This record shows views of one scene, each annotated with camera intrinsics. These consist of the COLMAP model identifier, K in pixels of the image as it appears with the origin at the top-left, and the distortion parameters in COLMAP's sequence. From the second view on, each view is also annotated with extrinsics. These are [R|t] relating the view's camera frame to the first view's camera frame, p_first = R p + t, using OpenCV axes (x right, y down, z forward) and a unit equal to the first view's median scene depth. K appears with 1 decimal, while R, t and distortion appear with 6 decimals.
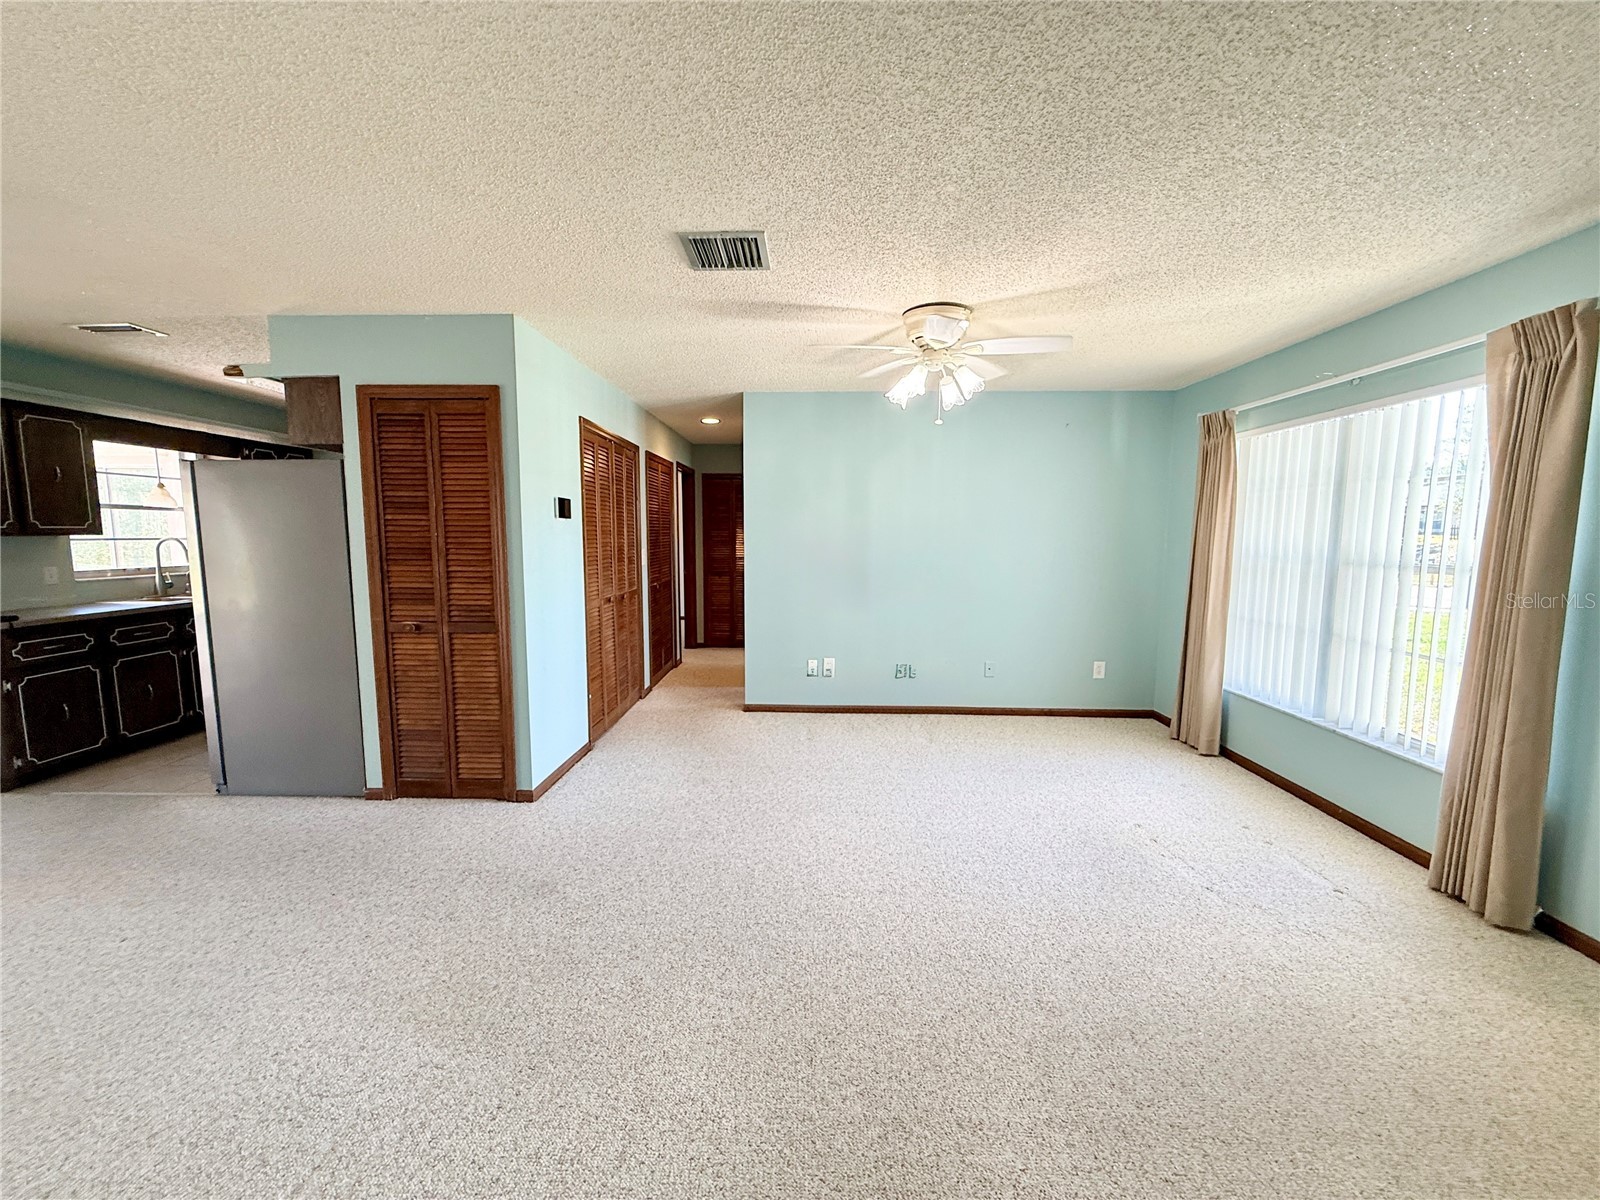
lens RADIAL K [[640.4, 0, 797.3], [0, 640.4, 604.2], [0, 0, 1]] dist [0.000263, -0.000205]
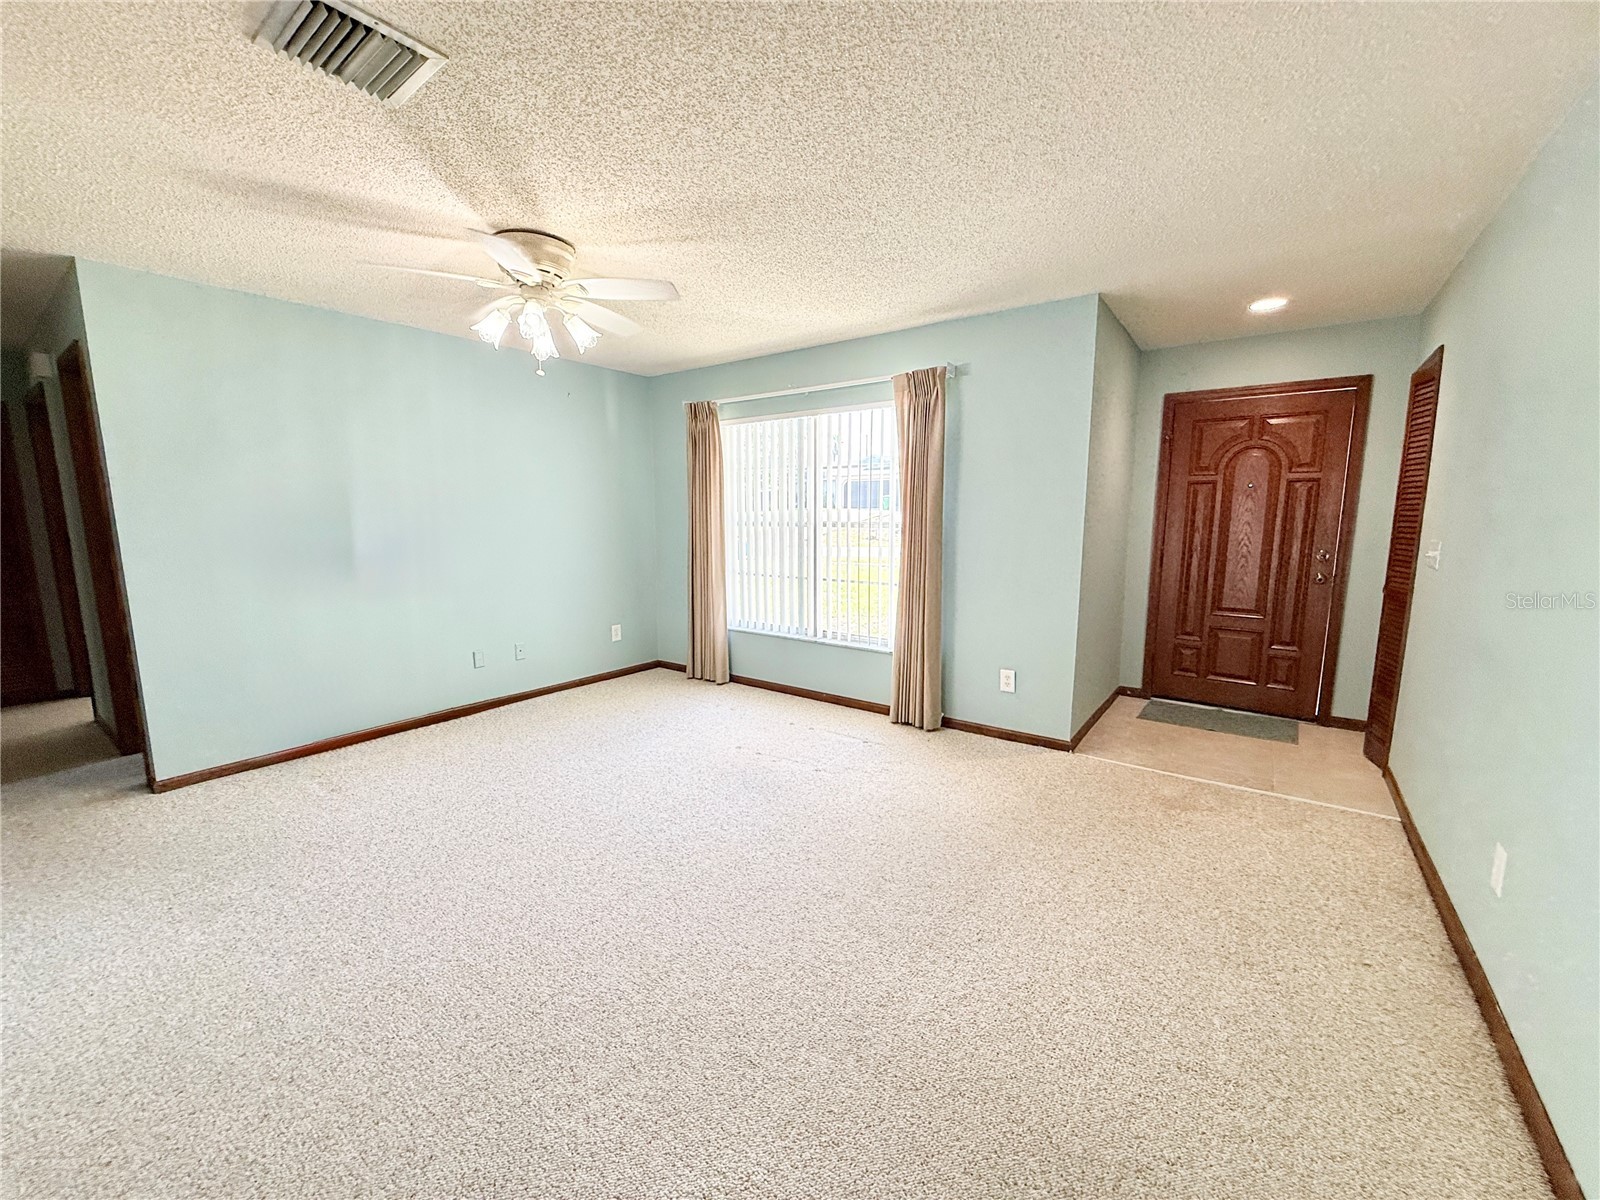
lens RADIAL K [[640.4, 0, 797.3], [0, 640.4, 604.2], [0, 0, 1]] dist [0.000263, -0.000205]
pose [[0.565751, -0.125613, 0.814953, -0.310342], [0.096955, 0.991607, 0.085535, -0.009079], [-0.818857, 0.030622, 0.573181, 0.199640]]
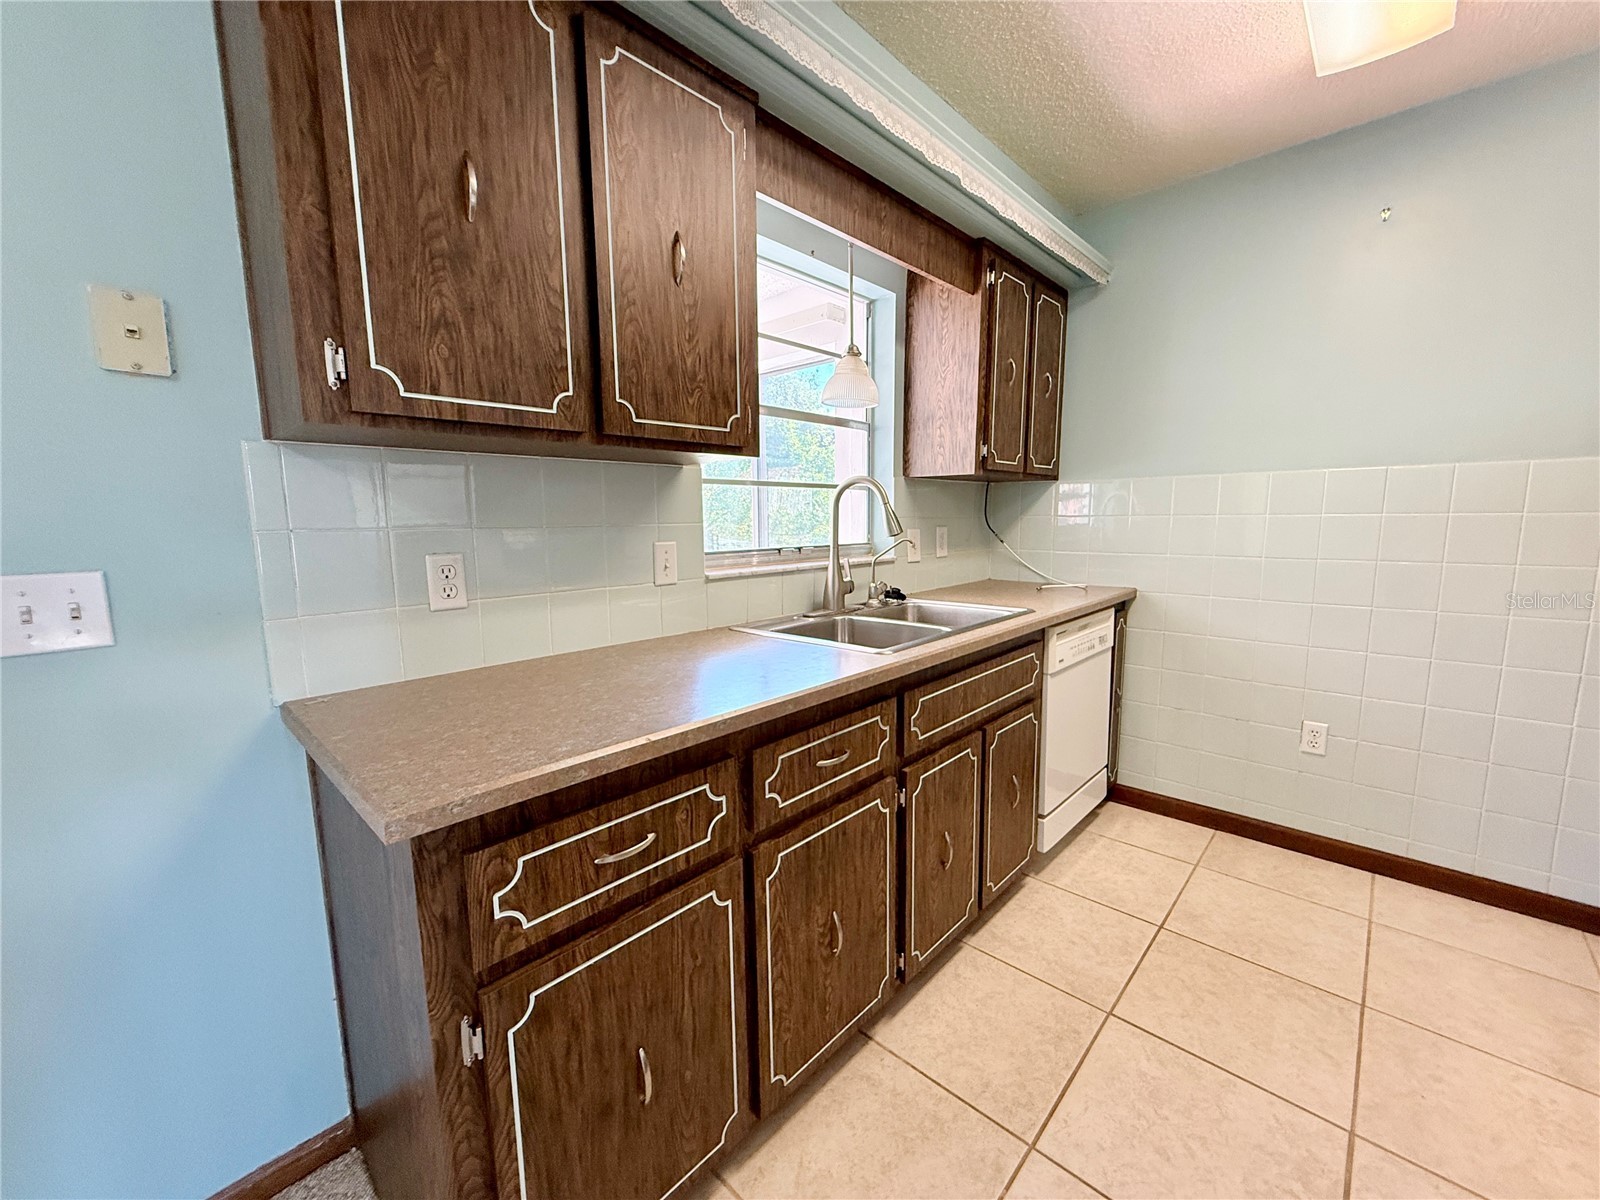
lens RADIAL K [[640.4, 0, 797.3], [0, 640.4, 604.2], [0, 0, 1]] dist [0.000263, -0.000205]
pose [[0.740012, 0.081522, -0.667635, -0.978637], [-0.062743, 0.996666, 0.052153, -0.052431], [0.669661, 0.003296, 0.742660, 0.884991]]
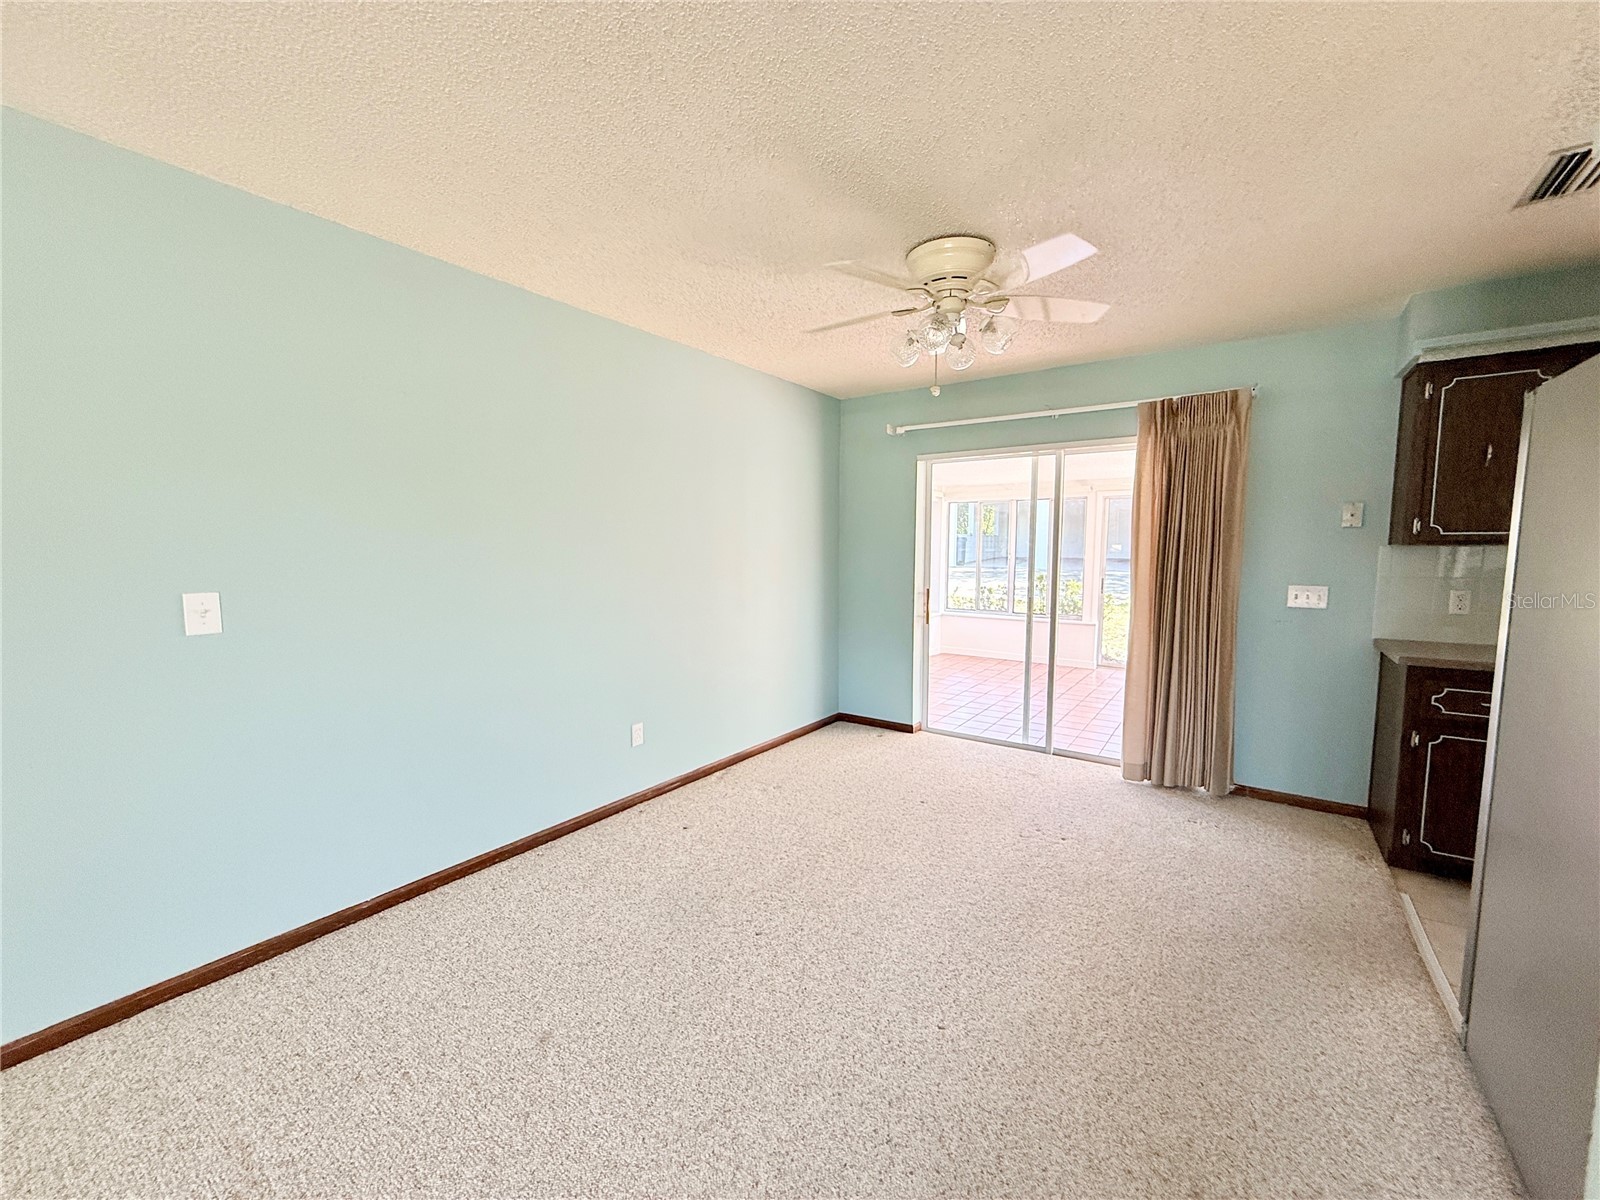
lens RADIAL K [[640.4, 0, 797.3], [0, 640.4, 604.2], [0, 0, 1]] dist [0.000263, -0.000205]
pose [[-0.556521, 0.068506, -0.828004, -0.192965], [-0.099236, 0.983980, 0.148109, -0.070004], [0.824886, 0.164593, -0.540807, 0.760912]]
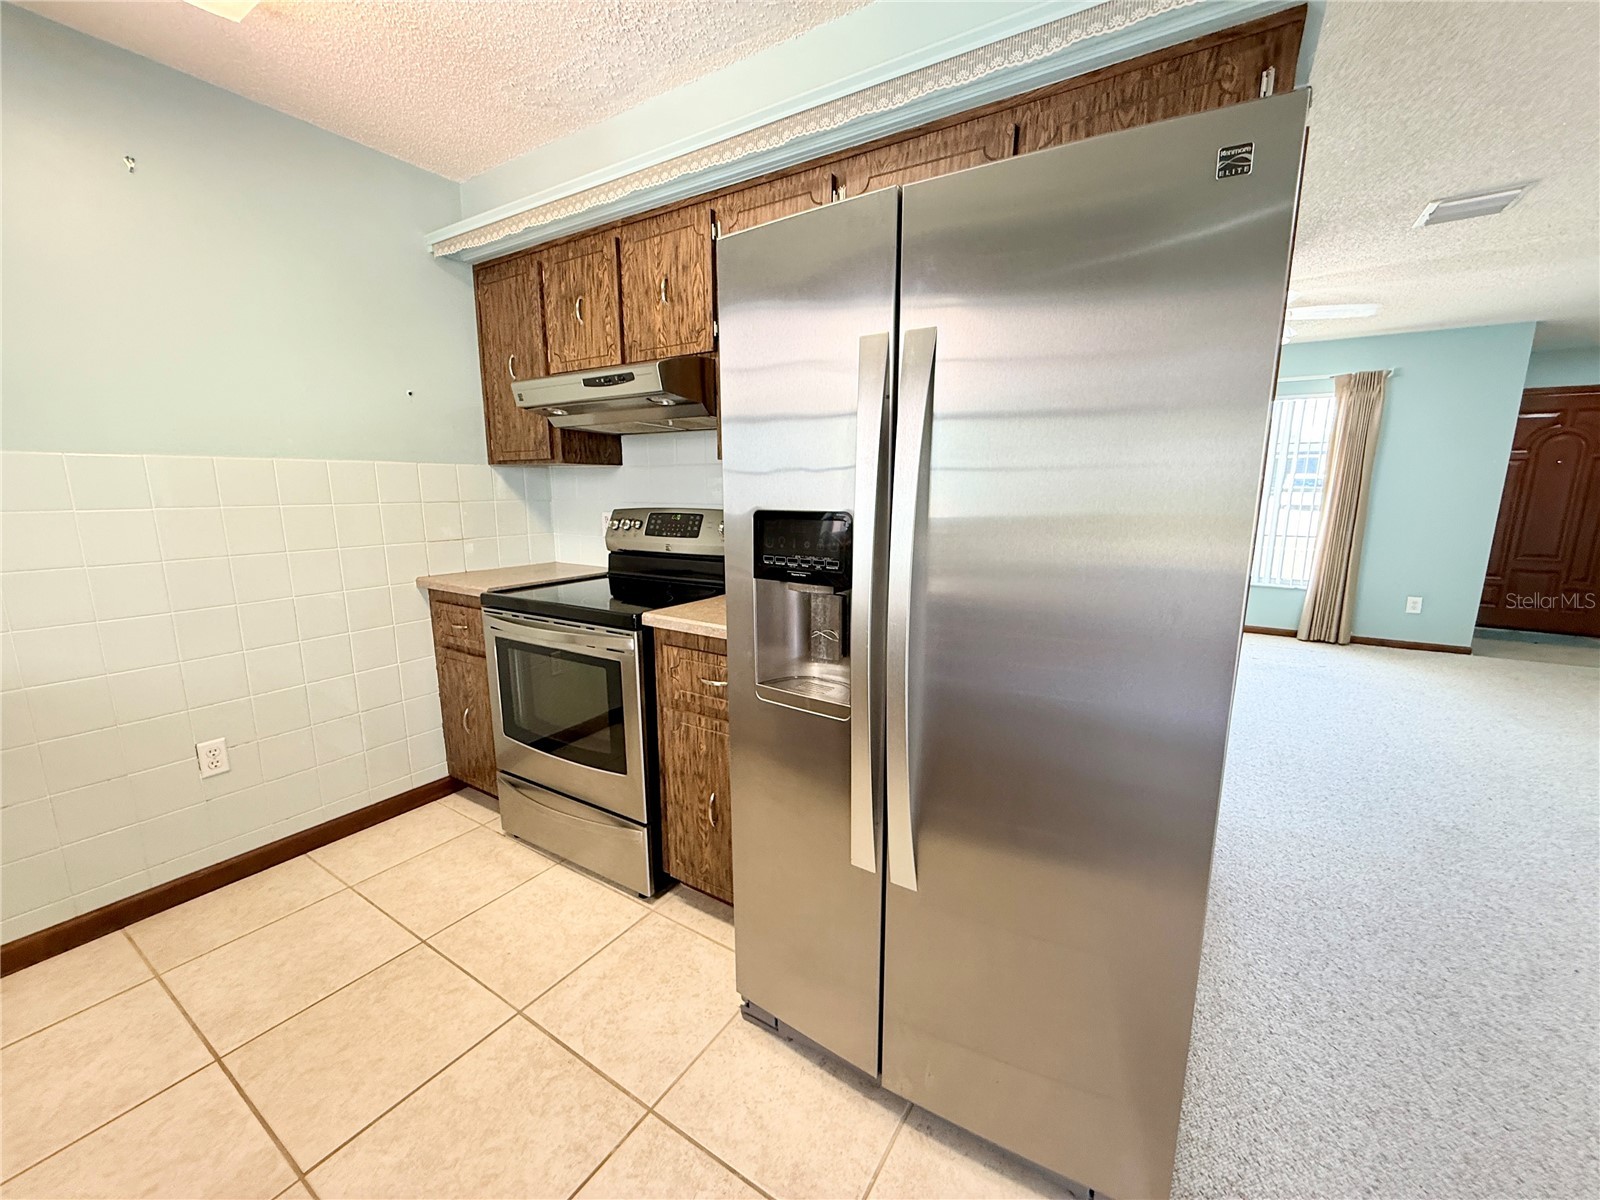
lens RADIAL K [[636.8, 0, 800.3], [0, 636.8, 602.1], [0, 0, 1]] dist [-0.000277, -0.000169]
pose [[0.522547, -0.156668, 0.838093, -1.210227], [0.095972, 0.987534, 0.124766, -0.078266], [-0.847192, 0.015238, 0.531069, 0.963315]]
